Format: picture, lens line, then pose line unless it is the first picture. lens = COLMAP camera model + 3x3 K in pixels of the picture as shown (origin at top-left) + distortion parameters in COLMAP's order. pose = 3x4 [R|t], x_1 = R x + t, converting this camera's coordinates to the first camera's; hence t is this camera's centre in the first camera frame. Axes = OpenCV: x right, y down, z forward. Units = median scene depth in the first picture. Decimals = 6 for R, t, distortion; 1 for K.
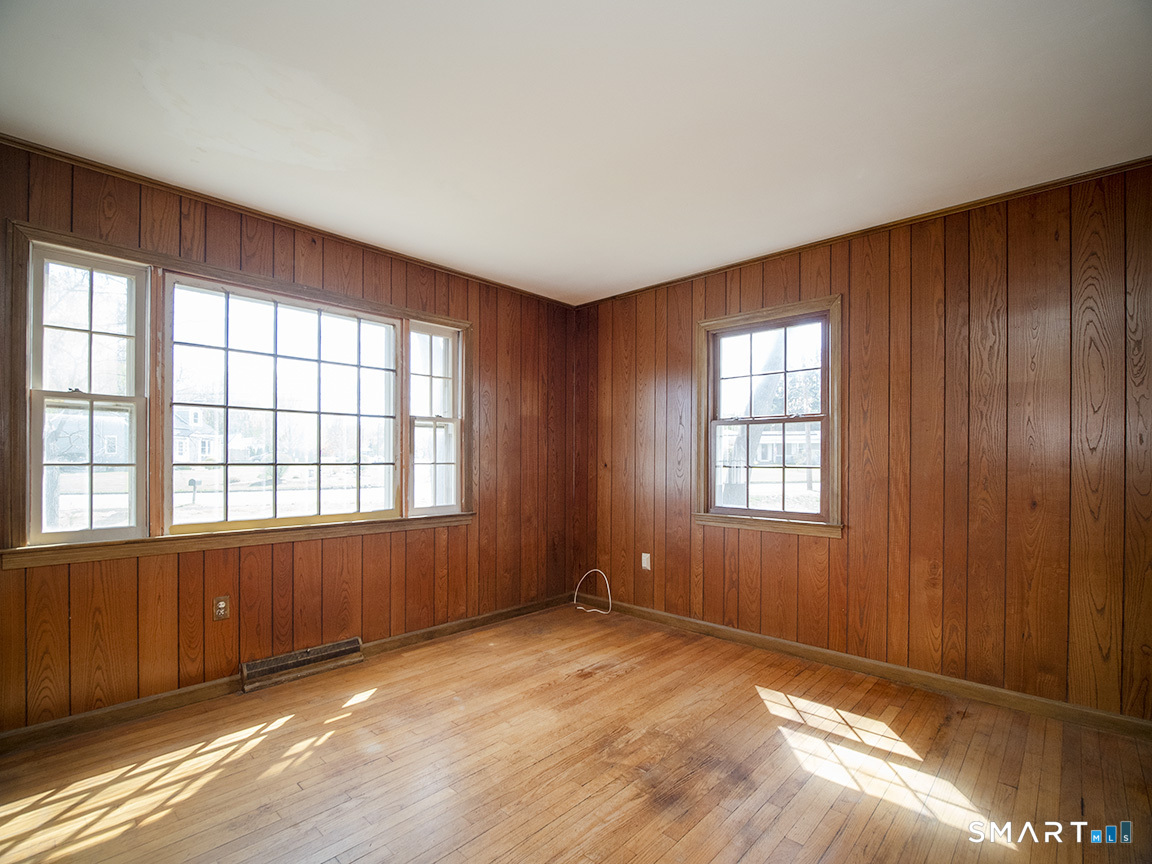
lens RADIAL K [[540.1, 0, 577.0], [0, 540.1, 465.4], [0, 0, 1]] dist [-0.002364, -0.007033]
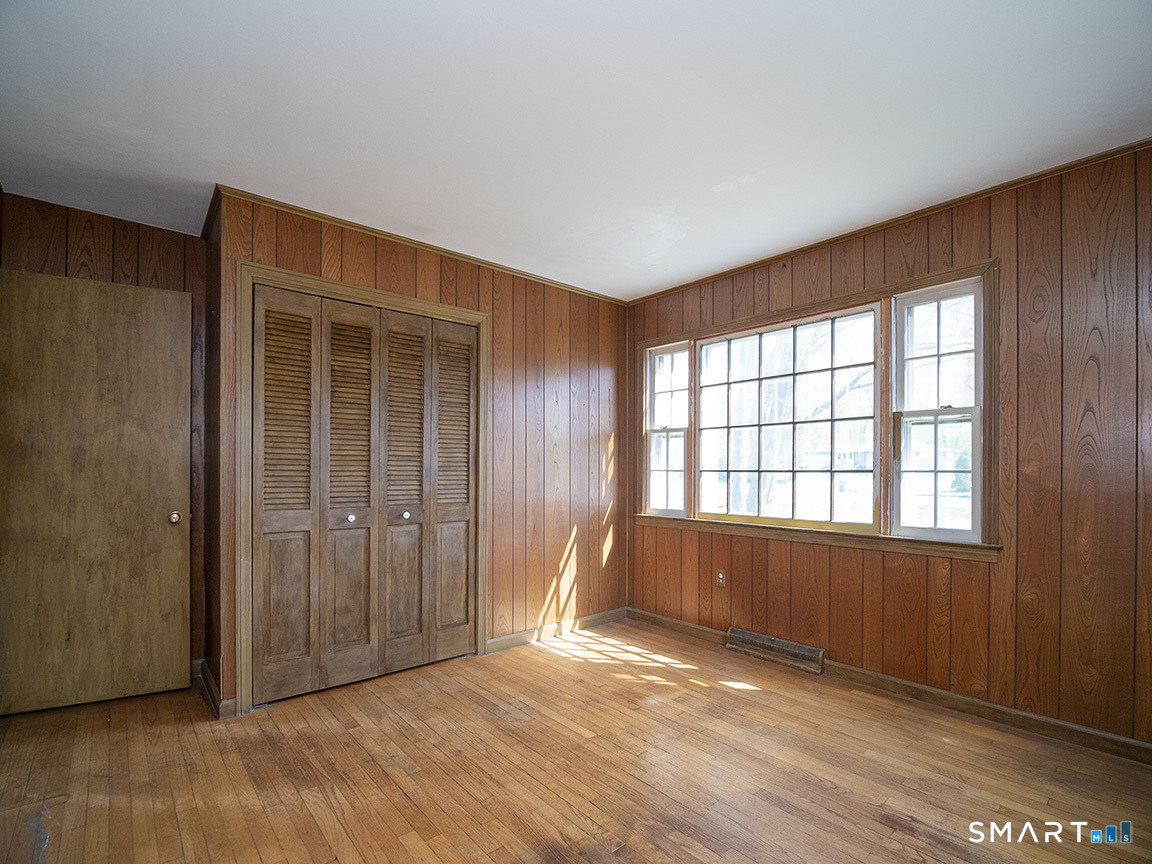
lens RADIAL K [[540.1, 0, 577.0], [0, 540.1, 465.4], [0, 0, 1]] dist [-0.002364, -0.007033]
pose [[-0.098270, -0.007052, -0.995135, 0.659631], [-0.006262, 0.999959, -0.006468, -0.004186], [0.995140, 0.005596, -0.098311, 0.716221]]
